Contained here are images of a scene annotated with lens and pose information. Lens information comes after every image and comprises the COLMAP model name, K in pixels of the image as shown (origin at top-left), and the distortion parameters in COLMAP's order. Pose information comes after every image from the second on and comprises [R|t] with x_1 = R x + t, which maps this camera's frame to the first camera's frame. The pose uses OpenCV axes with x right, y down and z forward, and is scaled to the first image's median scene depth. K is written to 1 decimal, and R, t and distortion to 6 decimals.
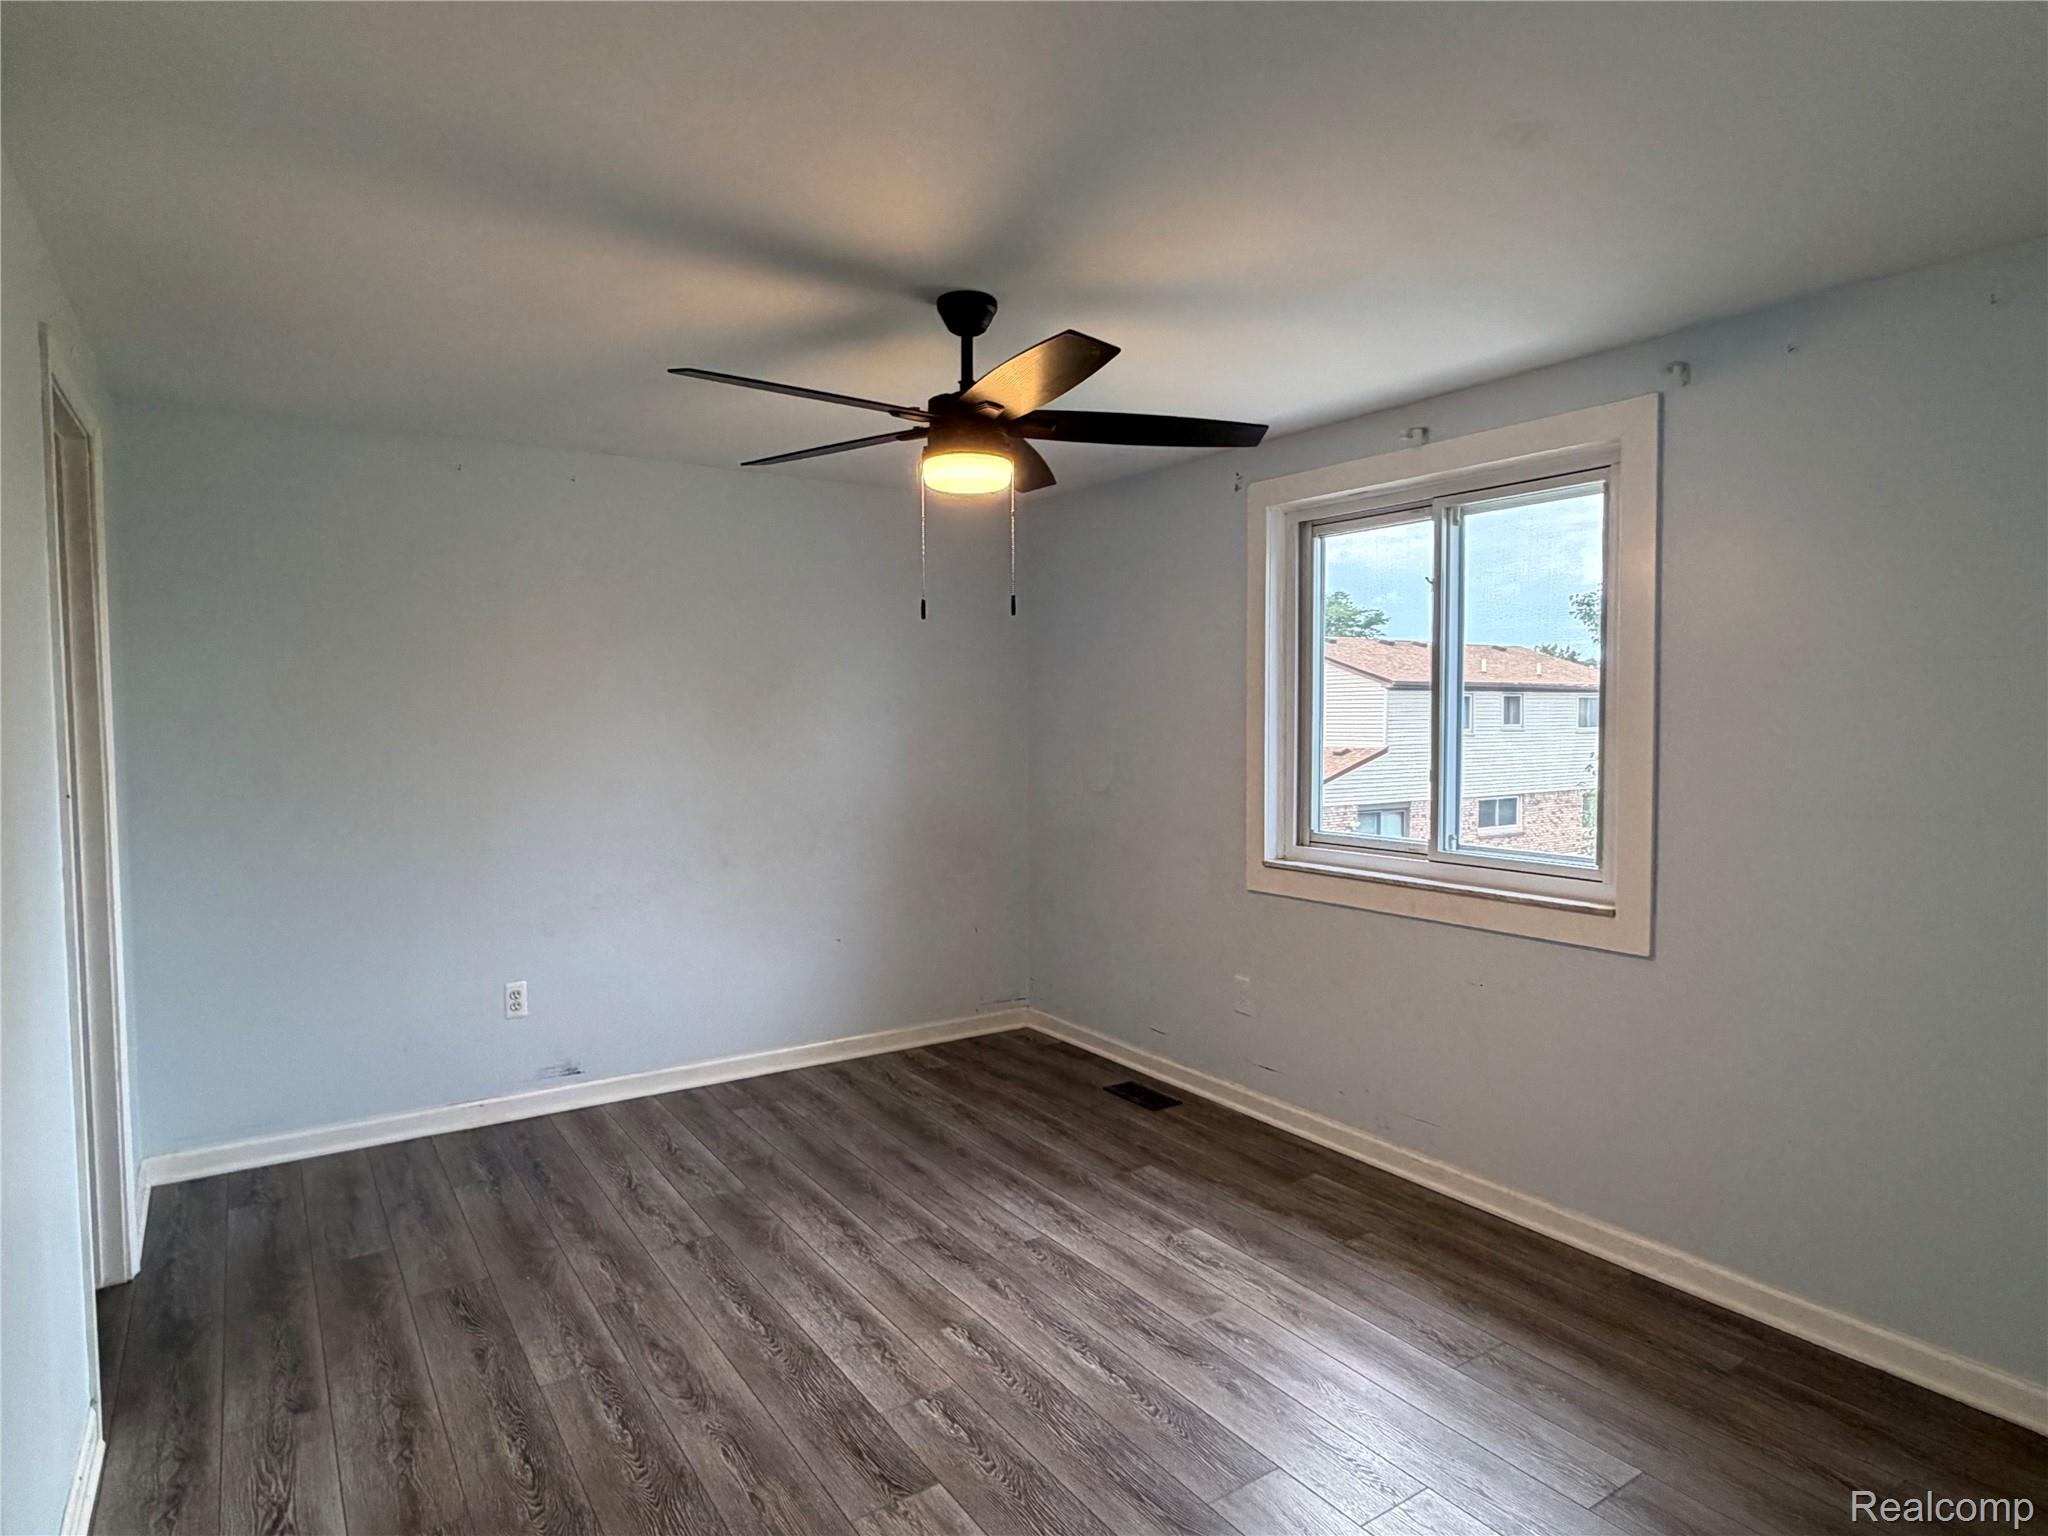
lens RADIAL K [[1168.0, 0, 1020.2], [0, 1168.0, 766.6], [0, 0, 1]] dist [-0.004829, 0.000500]
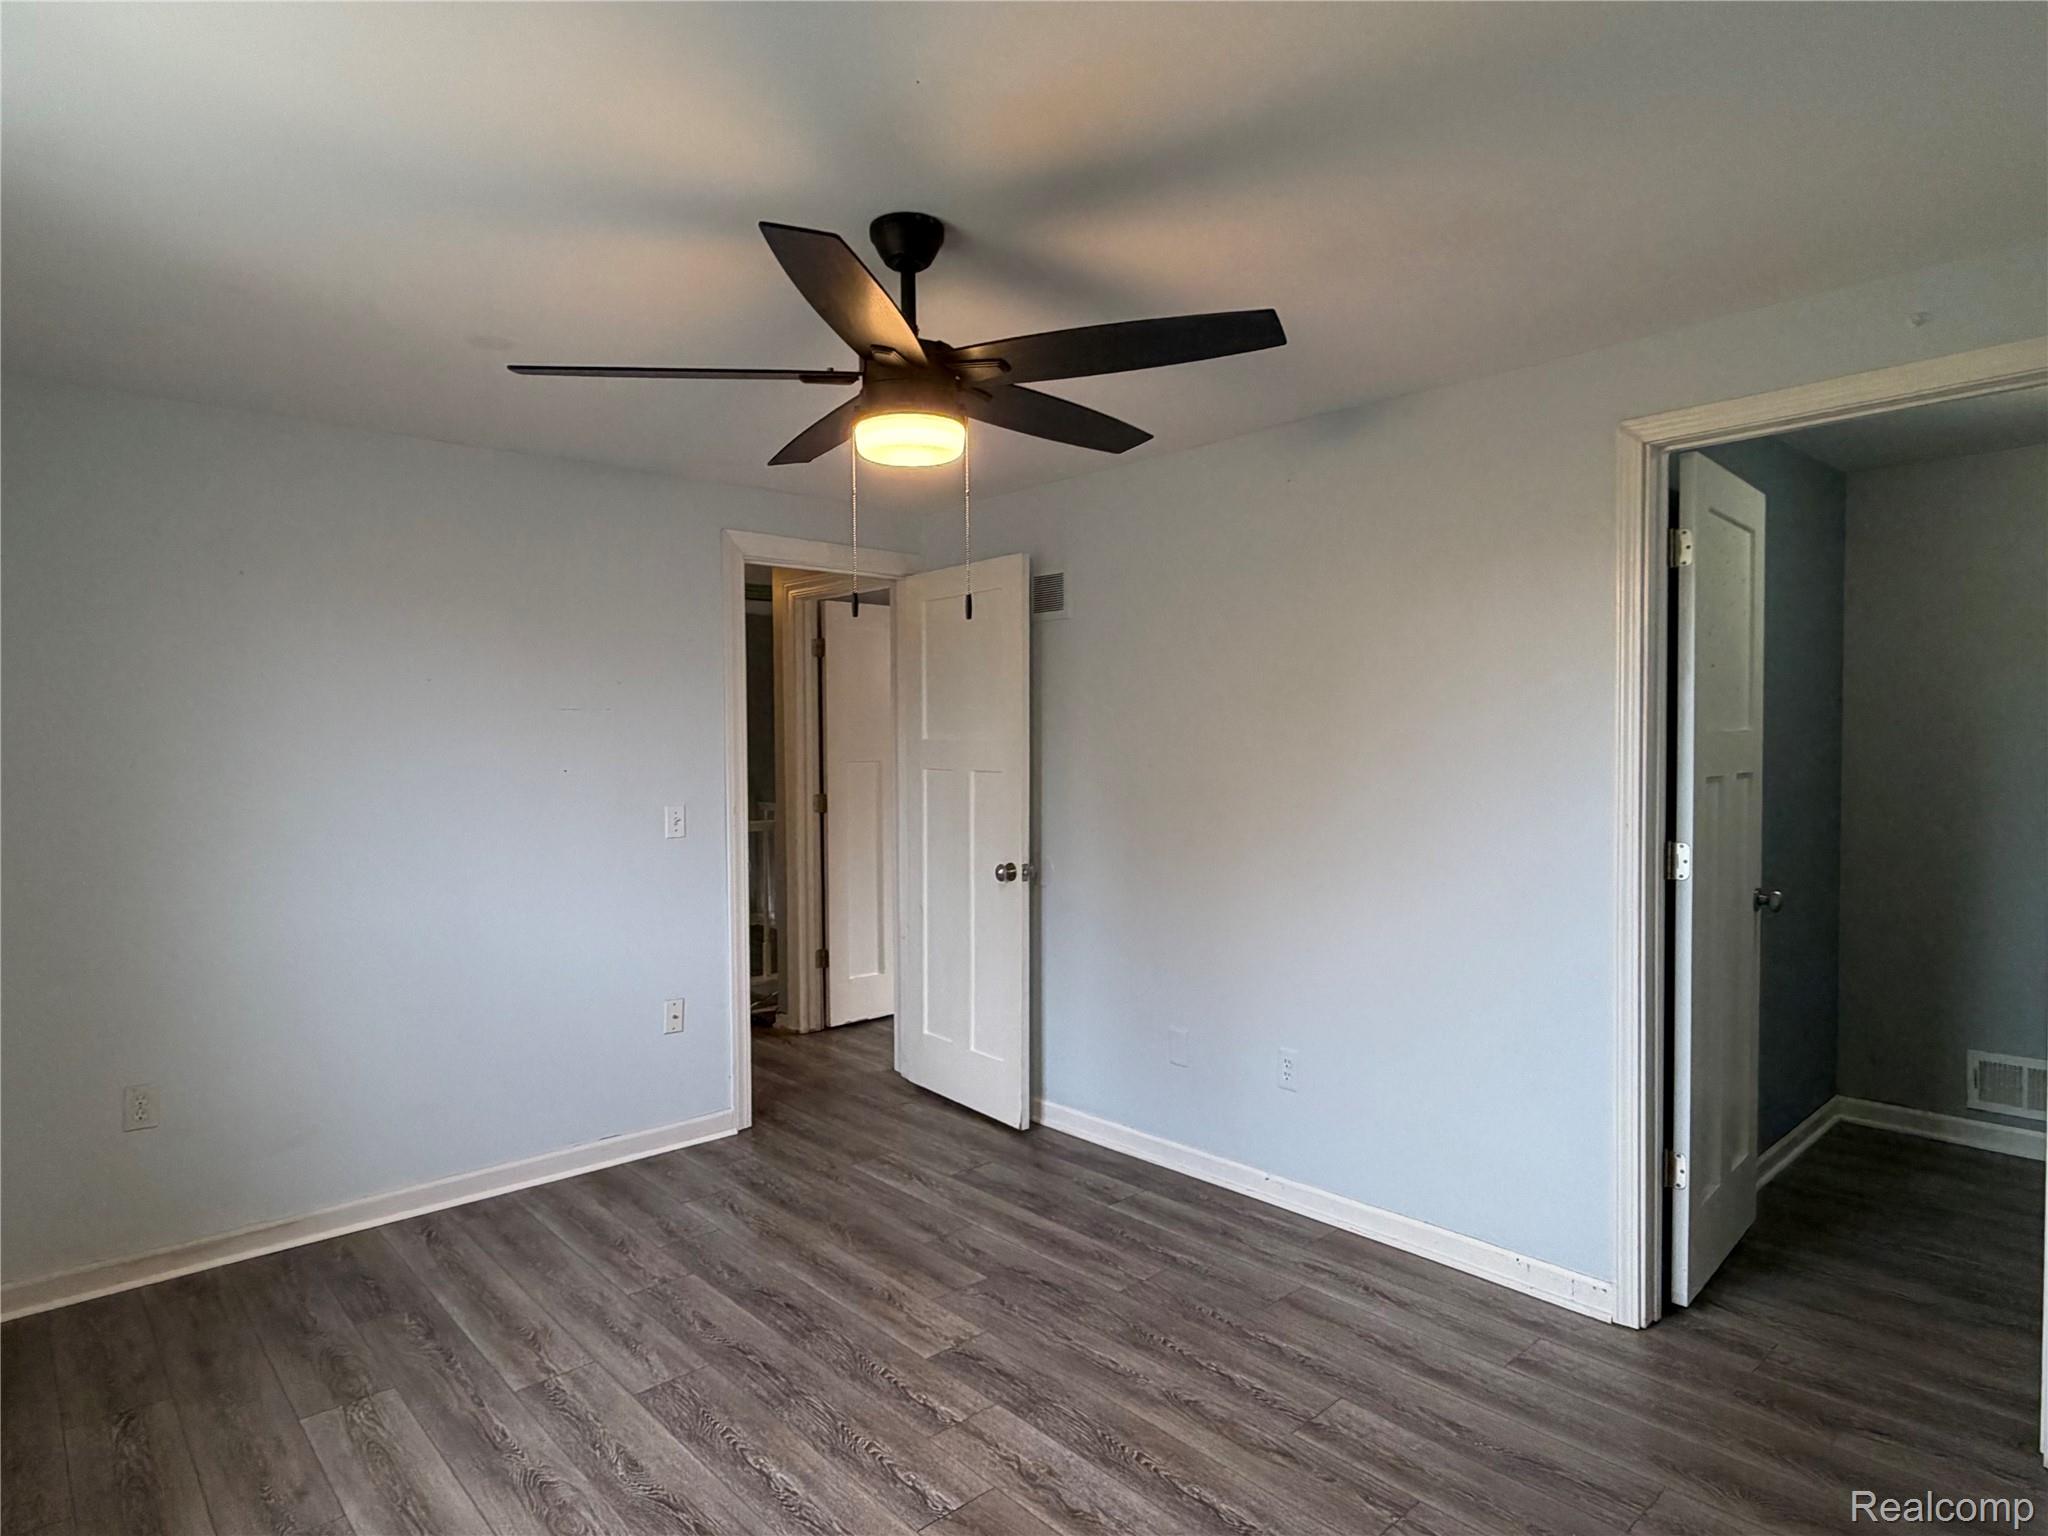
lens RADIAL K [[1168.0, 0, 1026.7], [0, 1168.0, 764.4], [0, 0, 1]] dist [-0.004829, 0.000500]
pose [[-0.988591, 0.015930, -0.149779, 0.000654], [0.003903, 0.996767, 0.080248, -0.097462], [0.150573, 0.078748, -0.985458, 1.937390]]
